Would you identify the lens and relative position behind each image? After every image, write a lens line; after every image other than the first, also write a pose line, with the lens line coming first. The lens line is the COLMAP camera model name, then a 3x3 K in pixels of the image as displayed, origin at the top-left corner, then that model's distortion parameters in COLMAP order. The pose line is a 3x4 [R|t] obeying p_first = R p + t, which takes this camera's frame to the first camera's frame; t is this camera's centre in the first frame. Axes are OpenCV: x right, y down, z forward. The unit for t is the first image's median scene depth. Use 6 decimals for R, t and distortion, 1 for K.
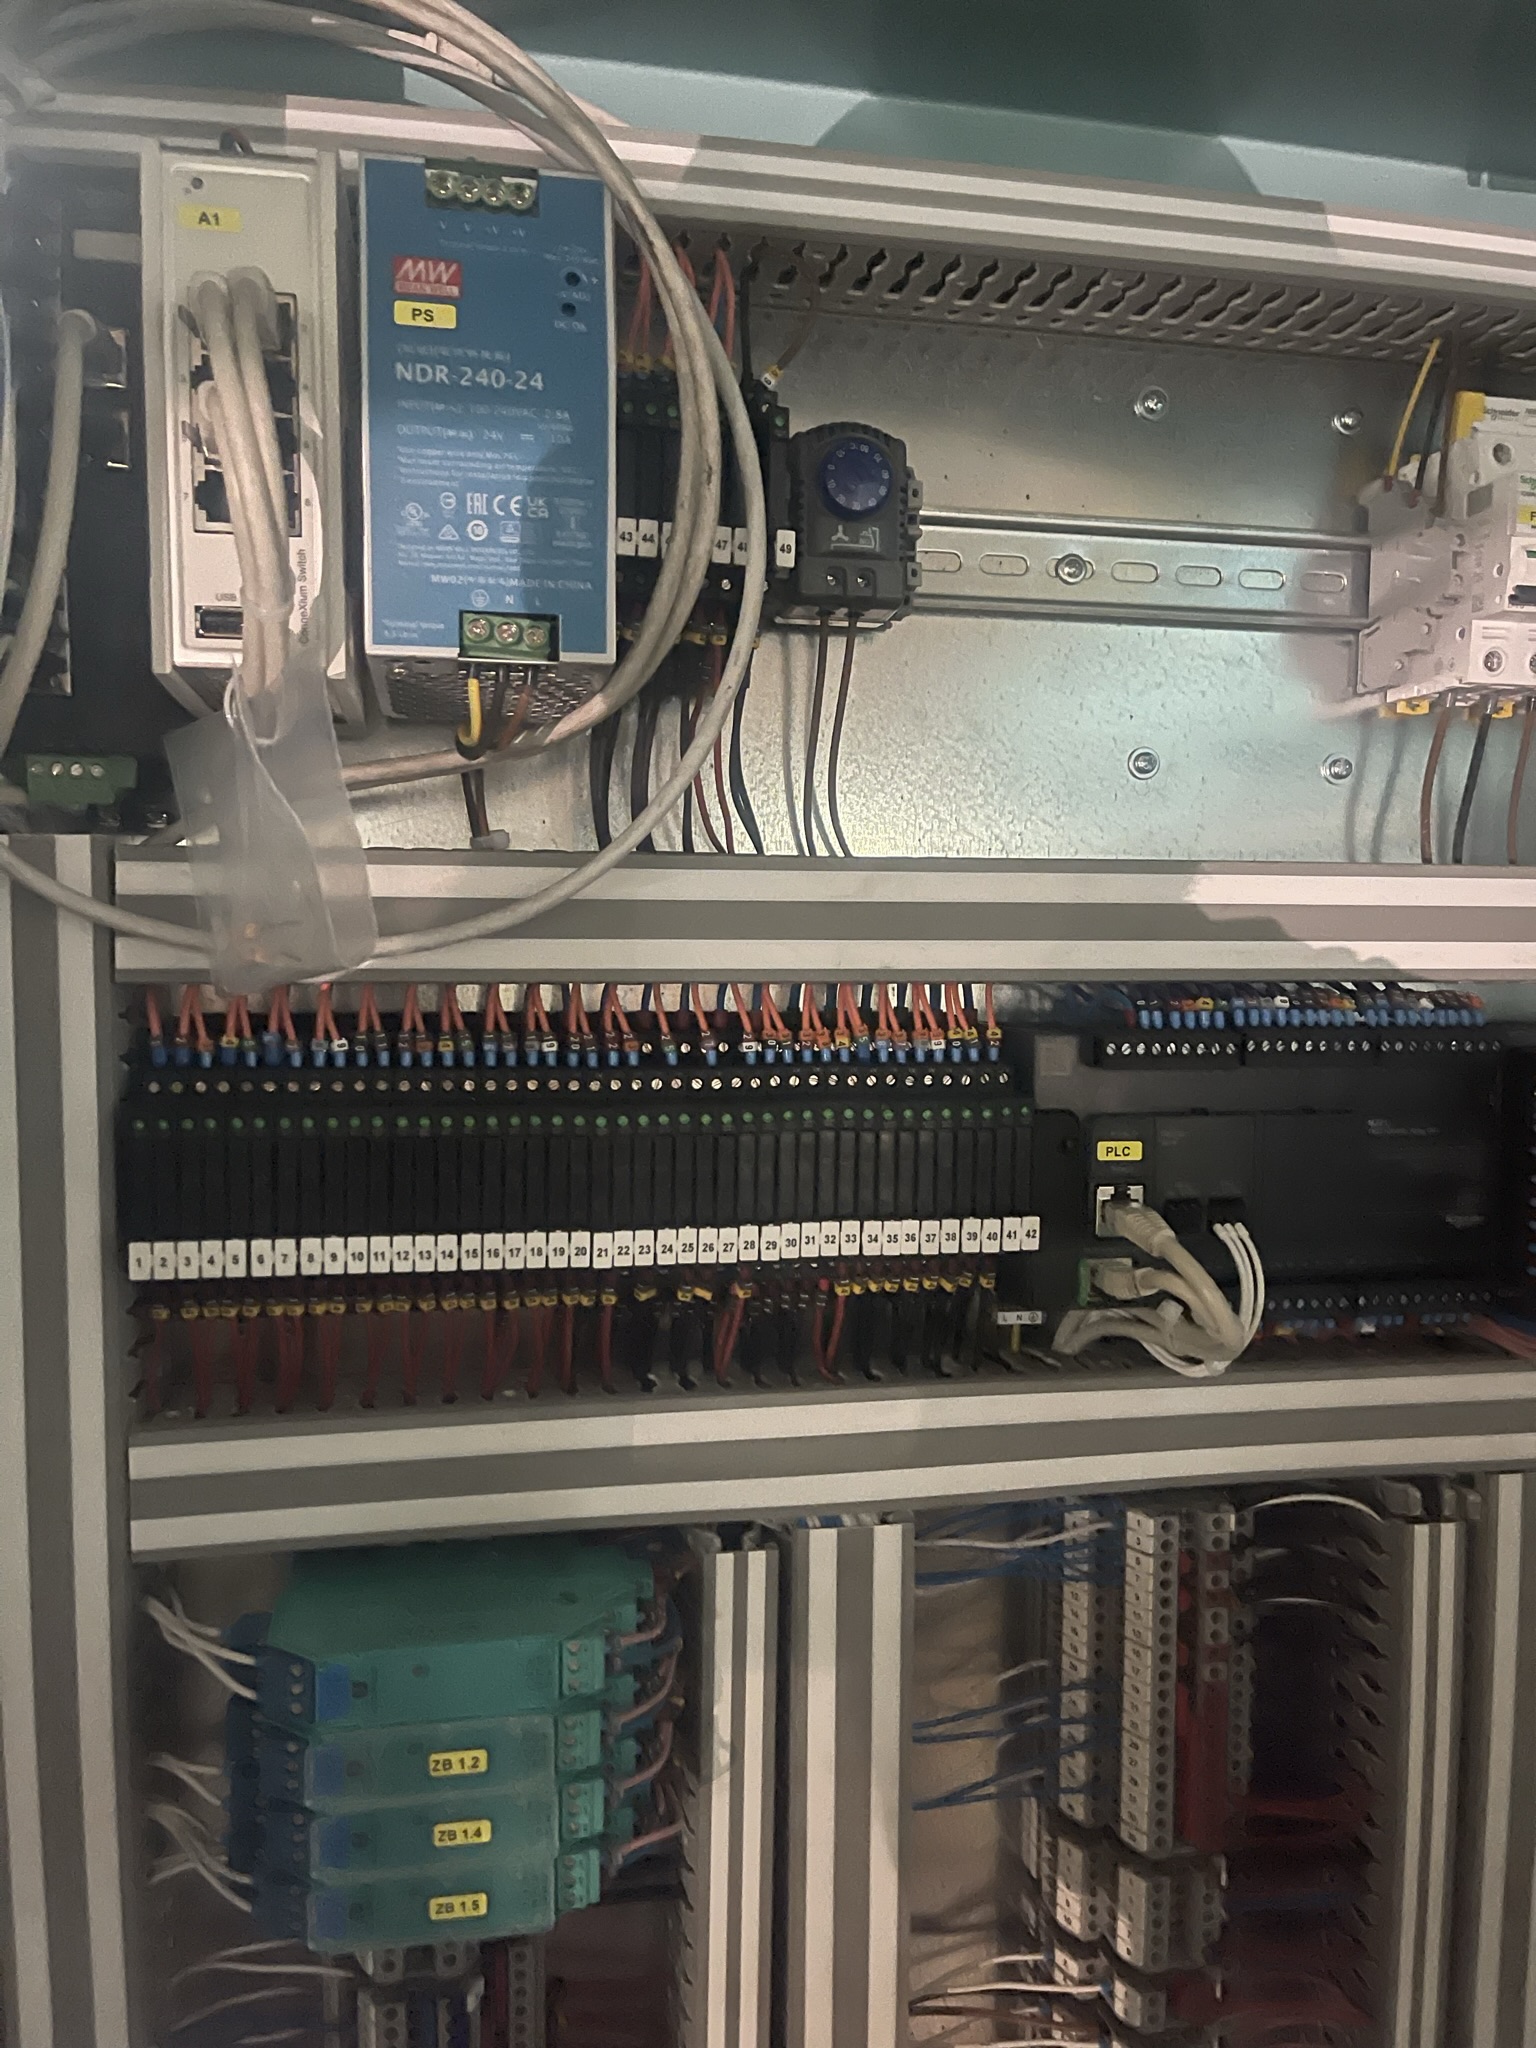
lens RADIAL K [[1554.0, 0, 770.6], [0, 1554.0, 1018.0], [0, 0, 1]] dist [0.063530, -0.085456]
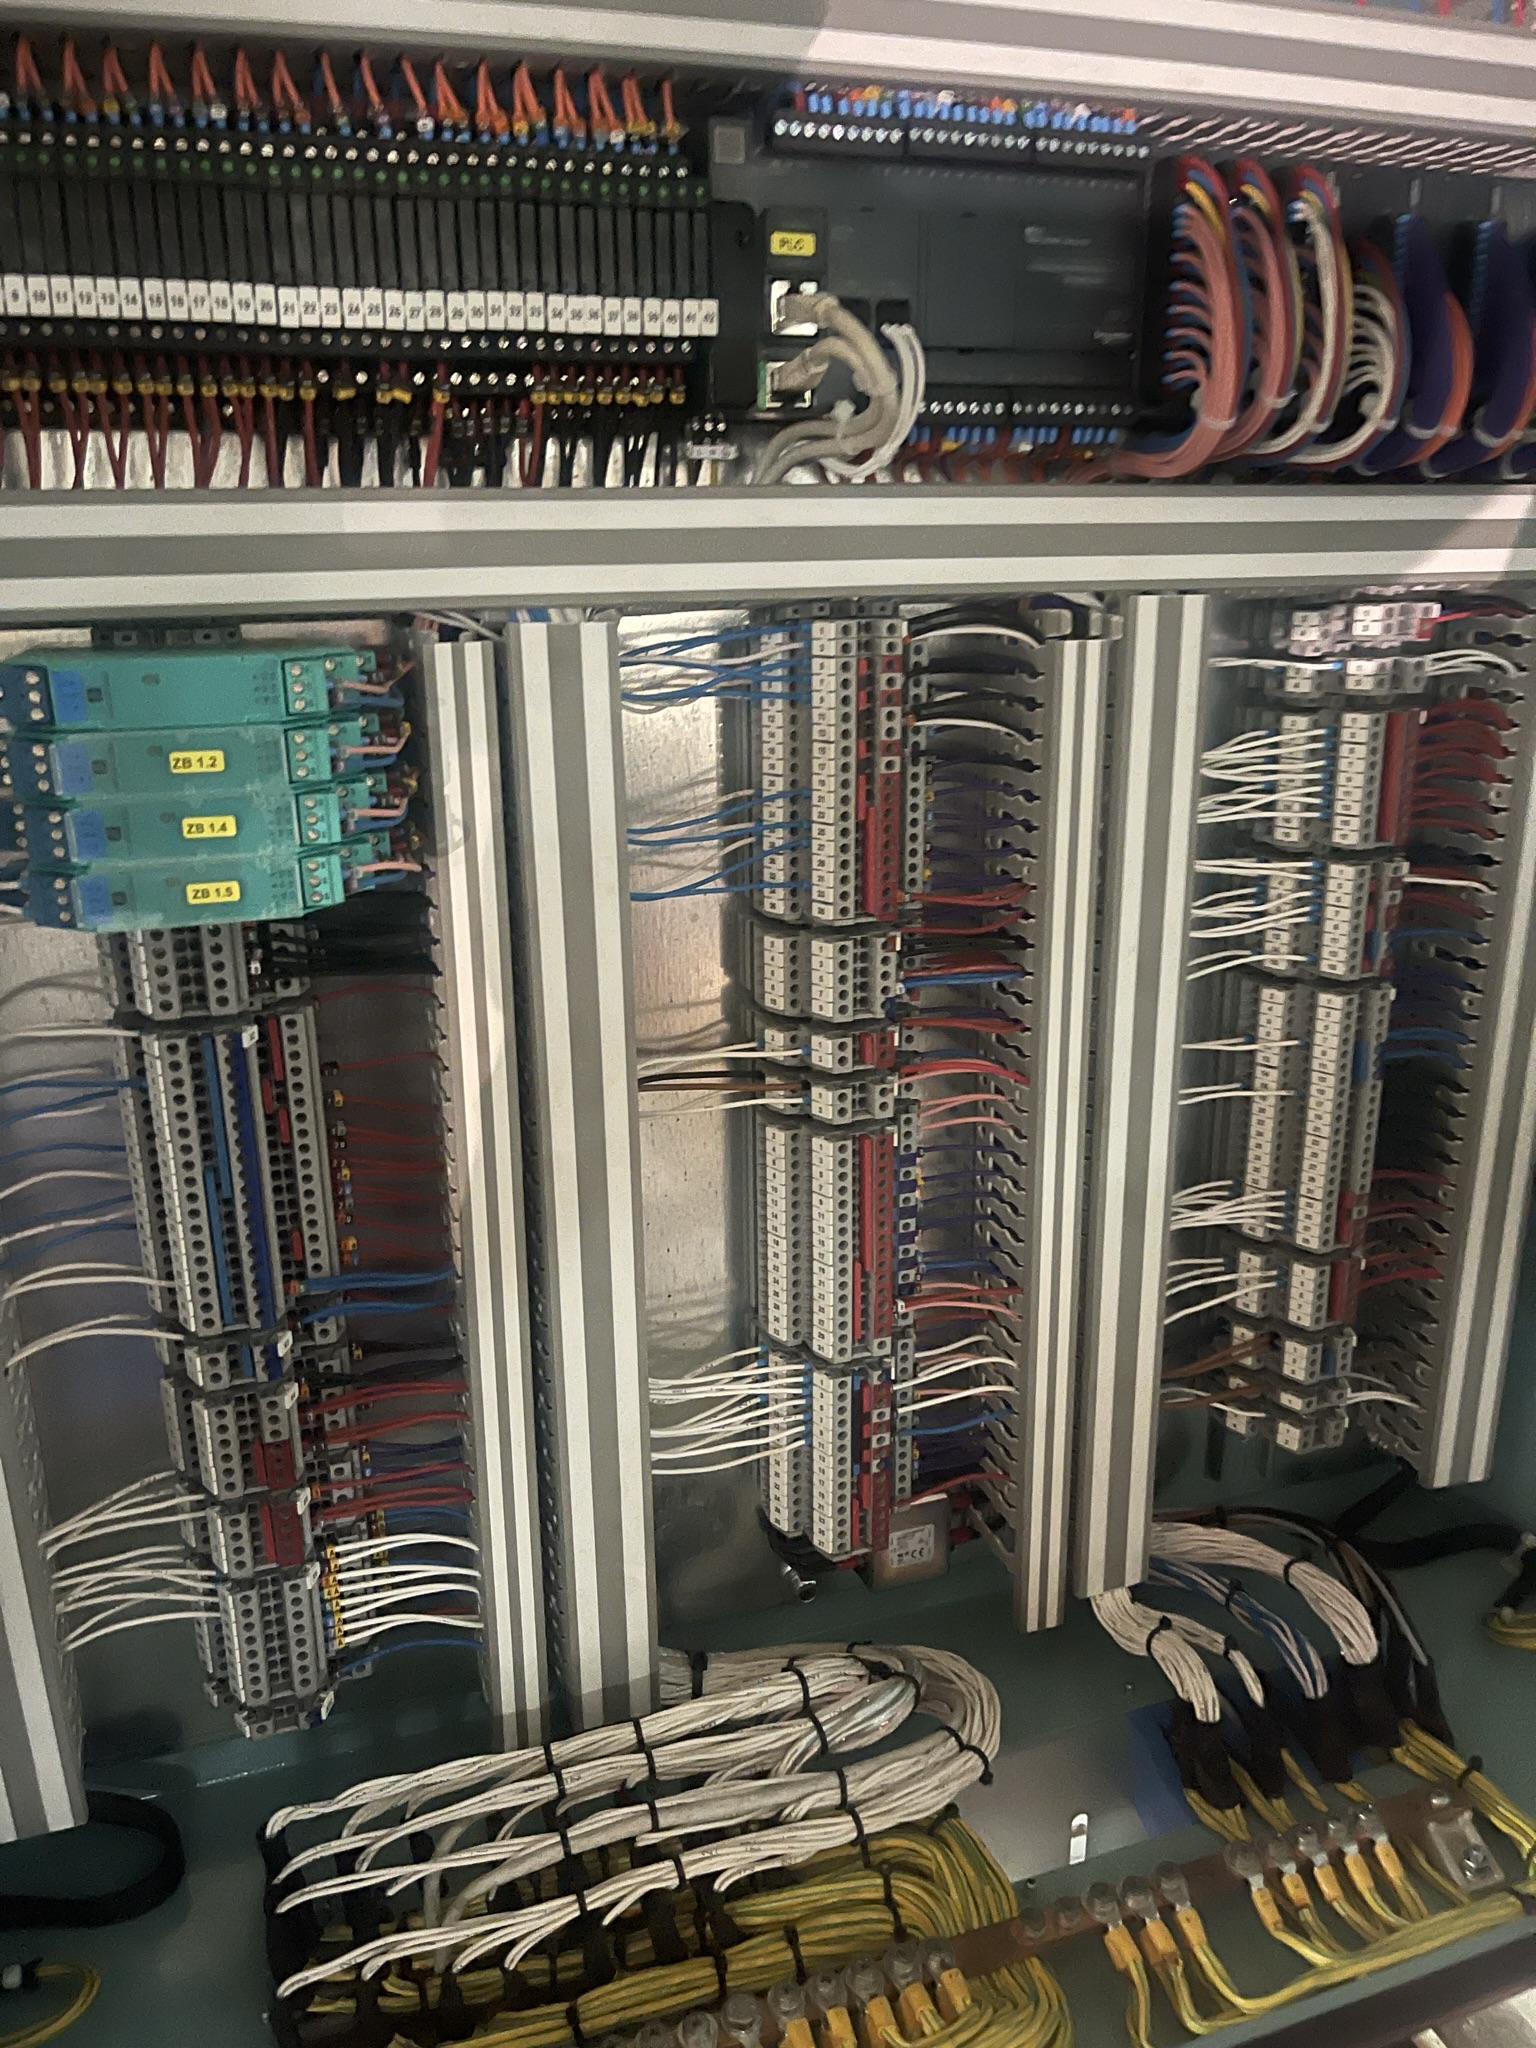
lens RADIAL K [[1554.0, 0, 770.6], [0, 1554.0, 1018.0], [0, 0, 1]] dist [0.063530, -0.085456]
pose [[0.991403, -0.058371, 0.117099, 0.053217], [0.028938, 0.970627, 0.238842, 0.332000], [-0.127601, -0.233400, 0.963972, -0.137944]]
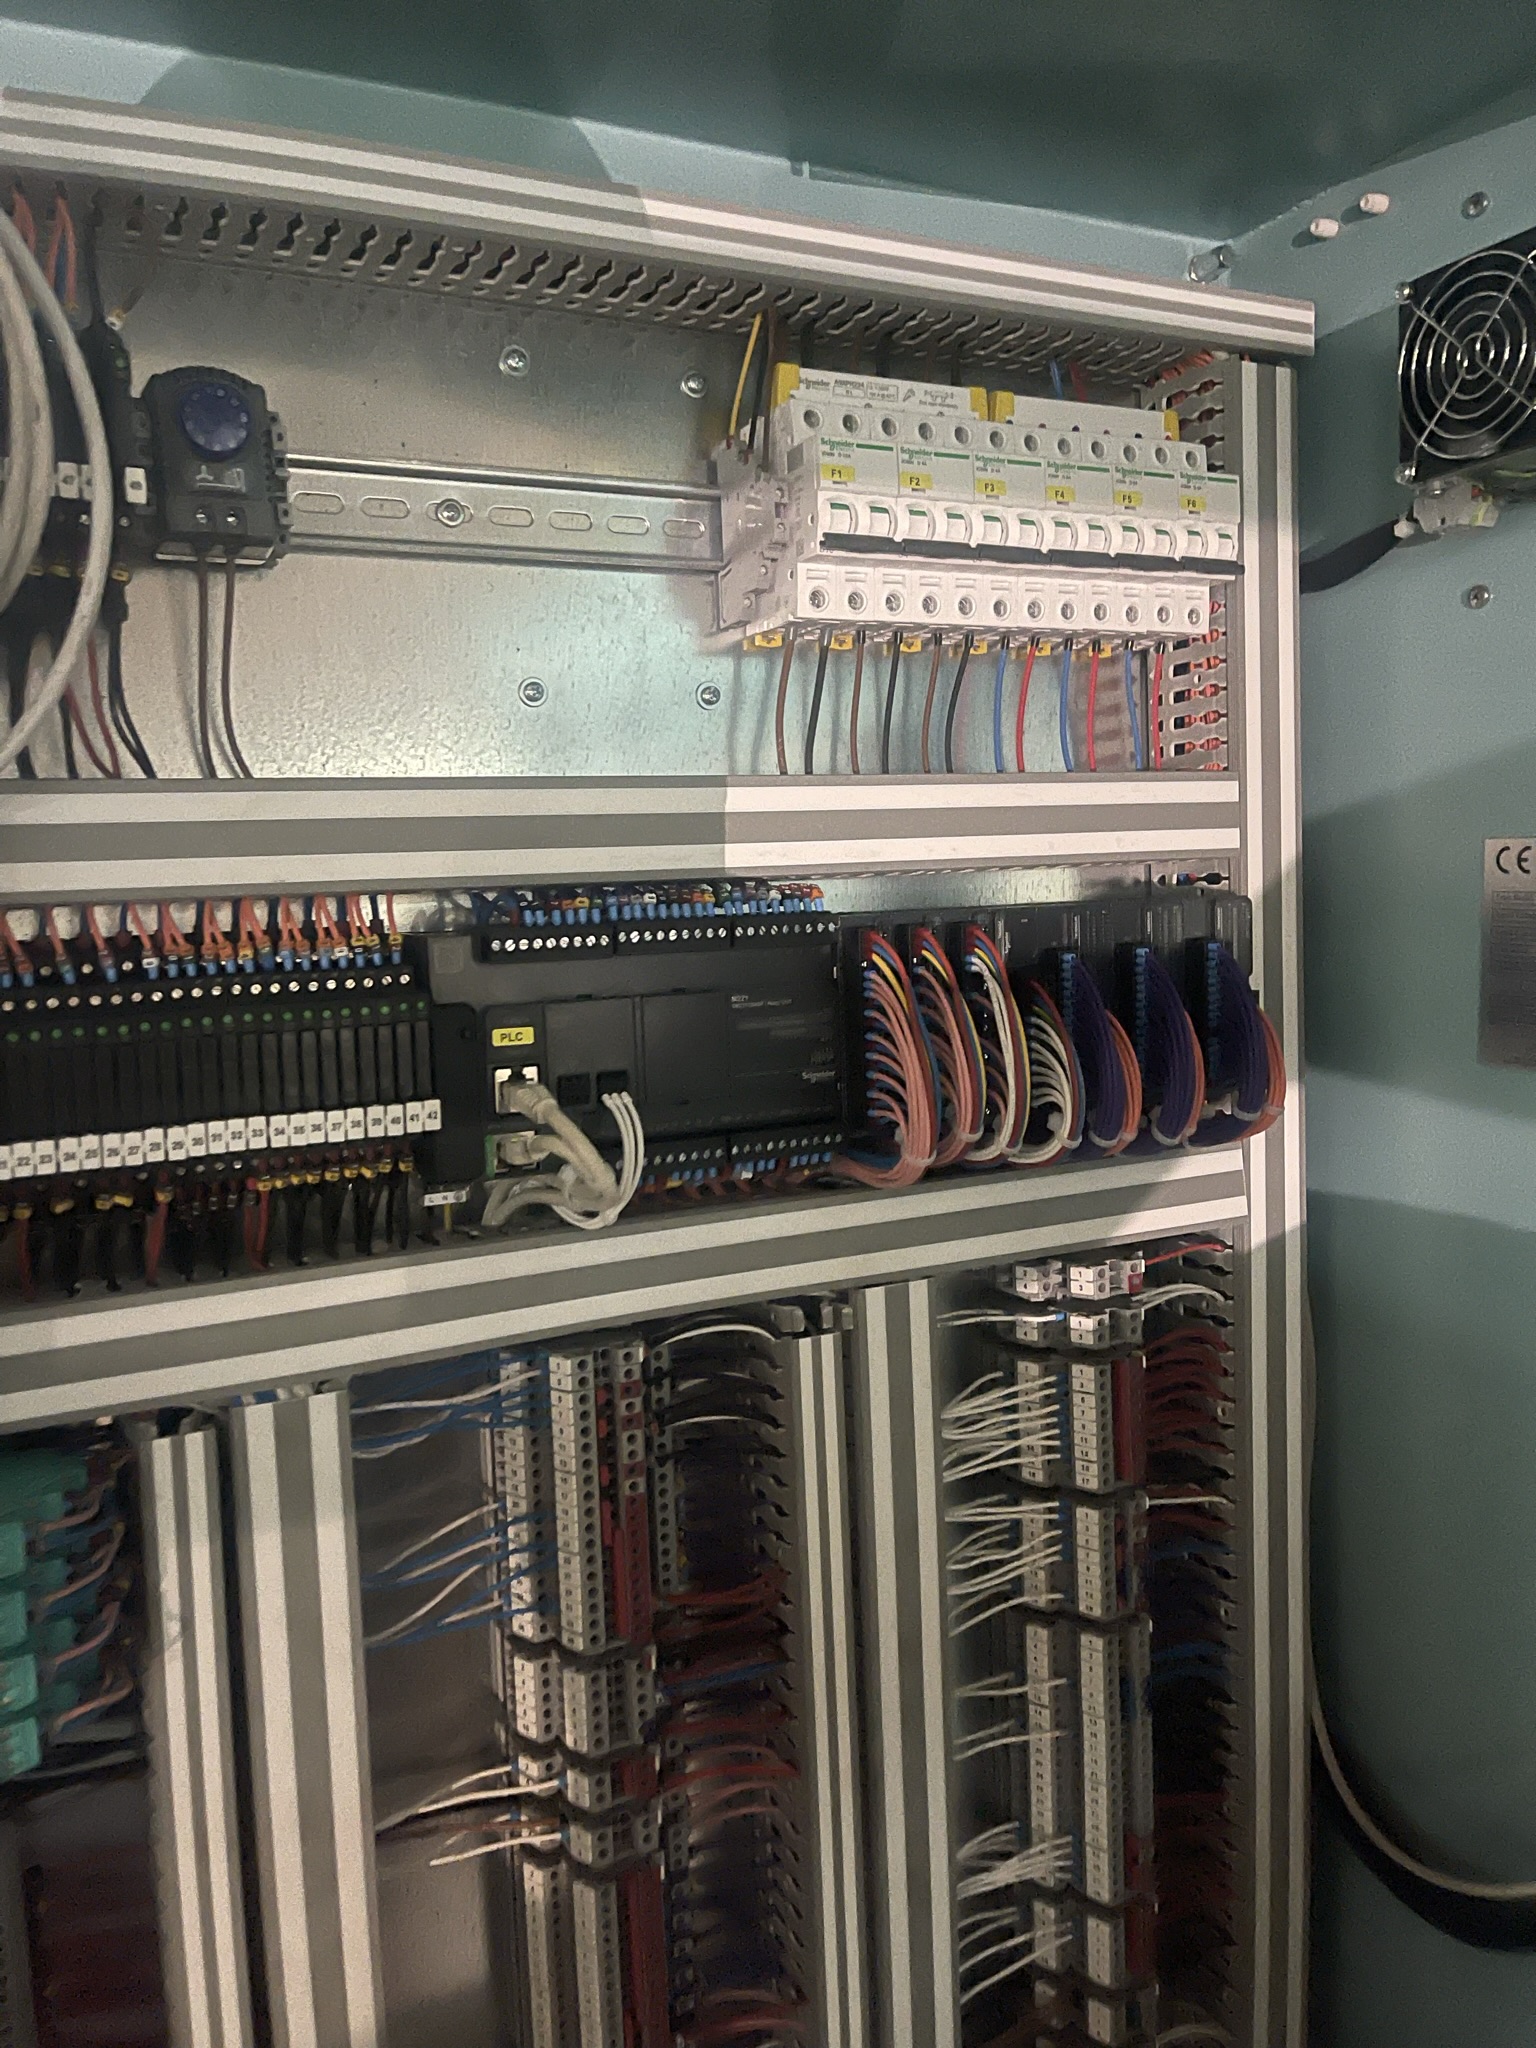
lens RADIAL K [[1547.0, 0, 755.2], [0, 1547.0, 1017.7], [0, 0, 1]] dist [0.048149, -0.057085]
pose [[0.966792, -0.068986, 0.246079, 0.117005], [0.062638, 0.997473, 0.033541, 0.044468], [-0.247771, -0.017013, 0.968669, -0.118336]]
